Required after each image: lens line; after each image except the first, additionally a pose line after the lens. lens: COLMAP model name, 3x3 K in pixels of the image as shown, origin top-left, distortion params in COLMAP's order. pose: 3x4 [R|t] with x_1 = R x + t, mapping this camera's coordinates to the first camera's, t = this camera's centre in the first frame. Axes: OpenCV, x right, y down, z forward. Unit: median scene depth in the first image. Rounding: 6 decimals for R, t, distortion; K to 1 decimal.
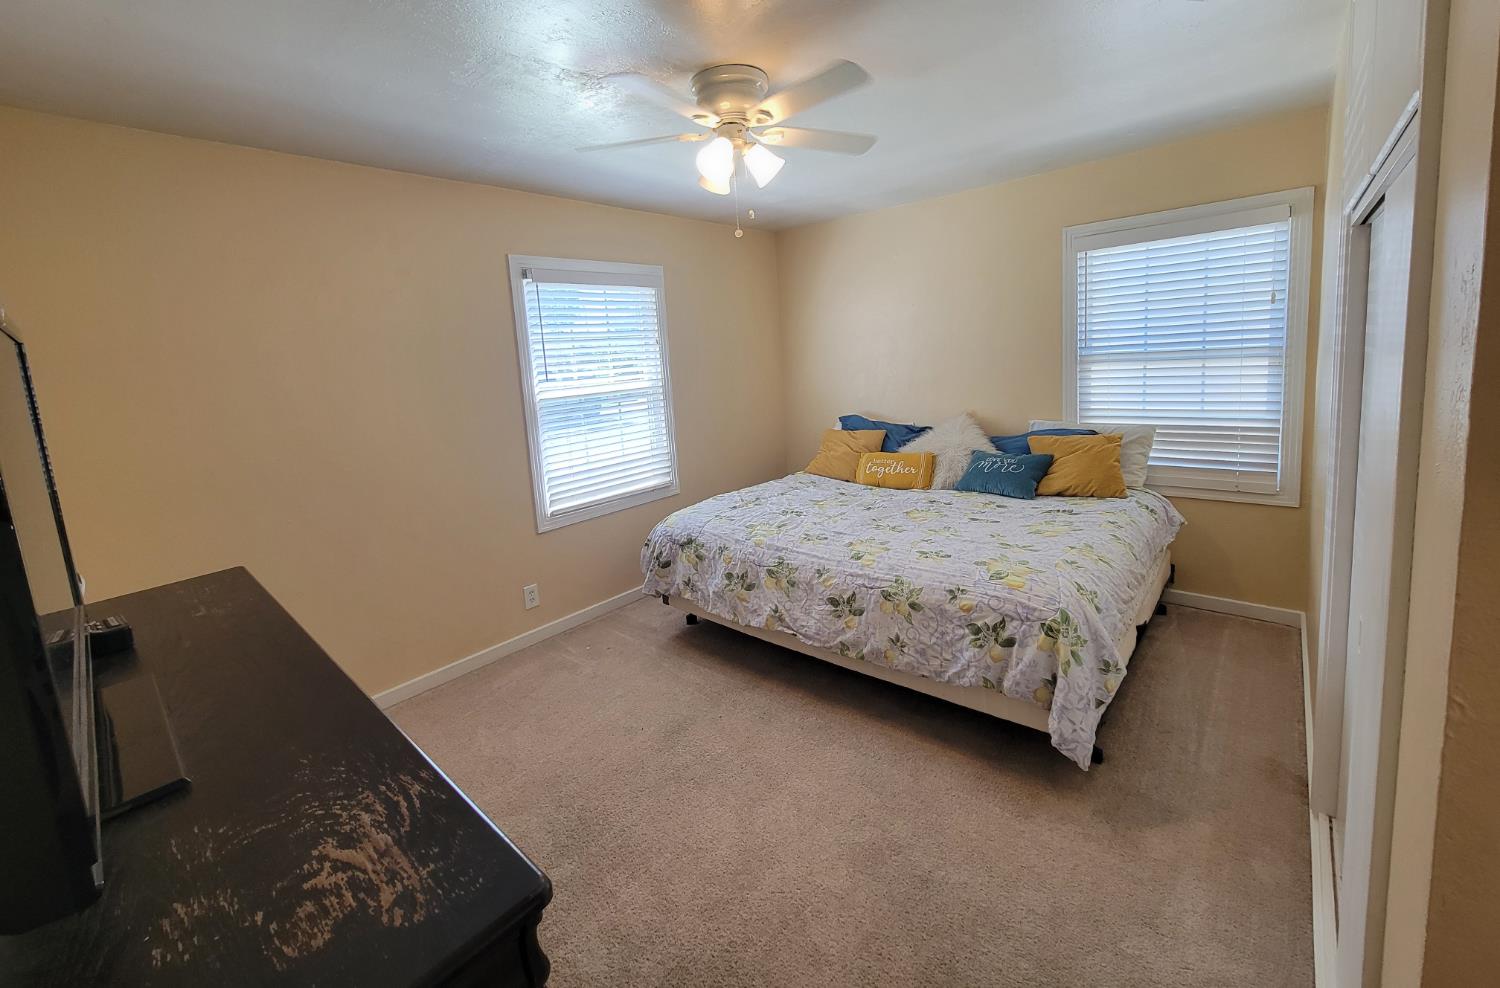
lens RADIAL K [[656.8, 0, 804.6], [0, 656.8, 436.8], [0, 0, 1]] dist [0.001832, 0.000099]
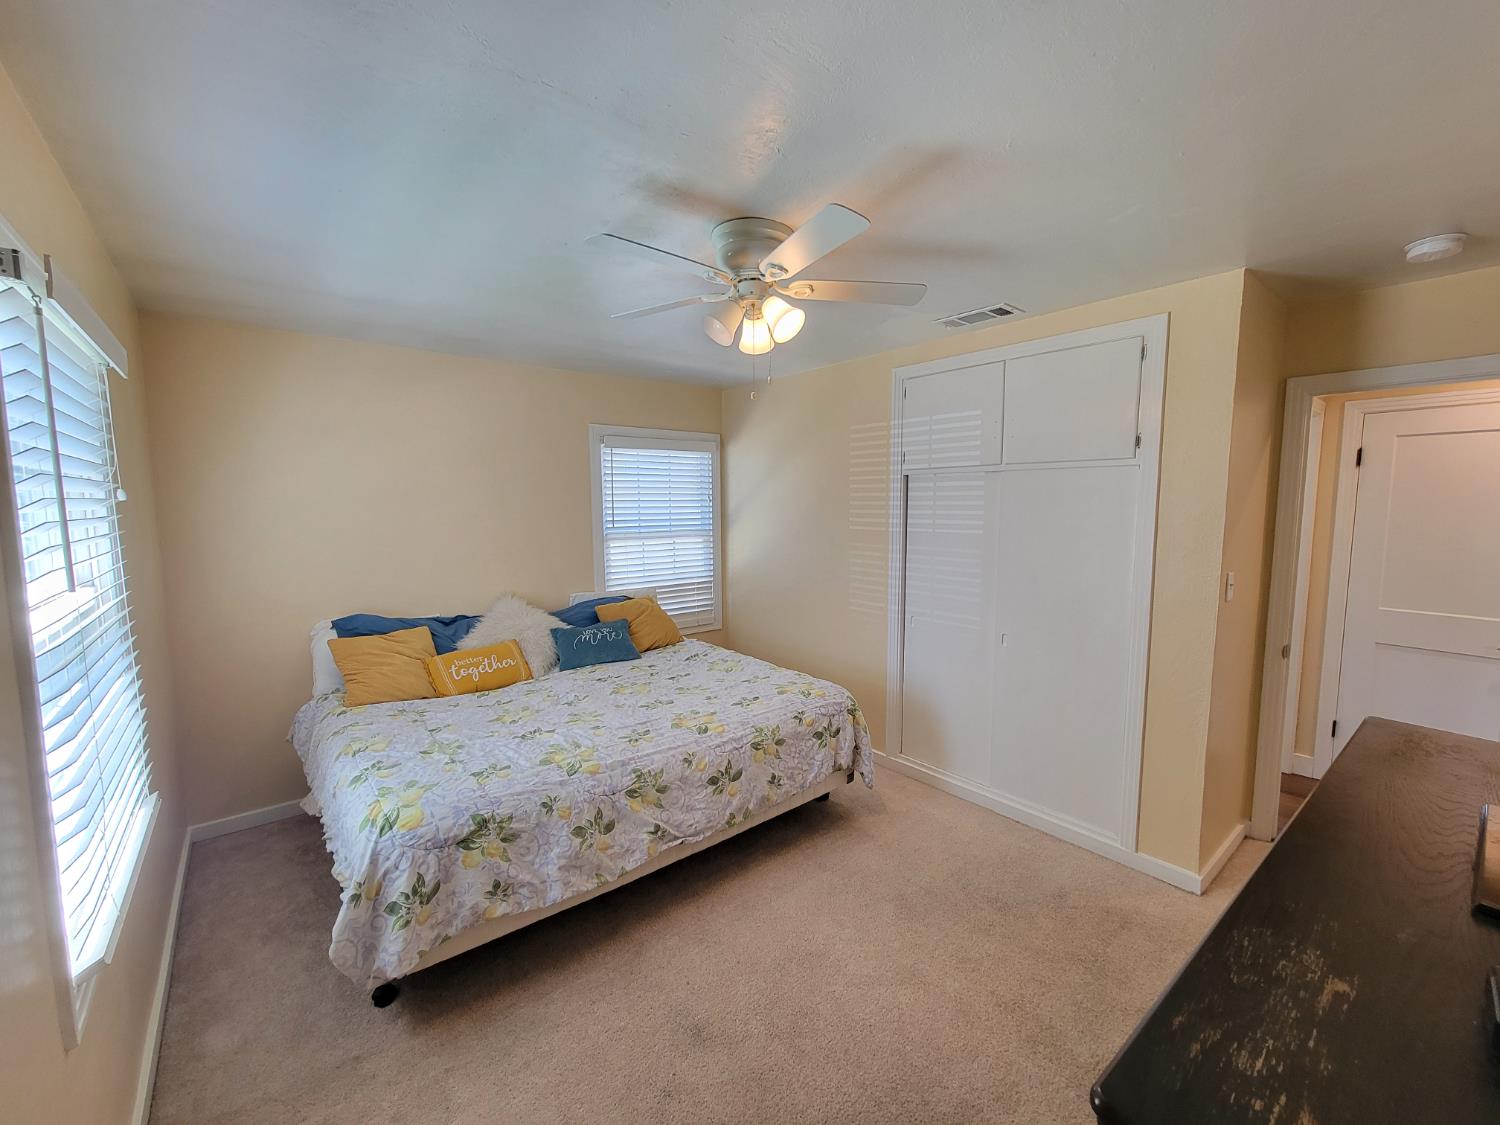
lens RADIAL K [[610.5, 0, 752.0], [0, 610.5, 565.7], [0, 0, 1]] dist [-0.001831, -0.000521]
pose [[0.172824, -0.040637, 0.984114, -0.780368], [0.123637, 0.992141, 0.019256, -0.071959], [-0.977162, 0.118345, 0.176490, 0.703658]]
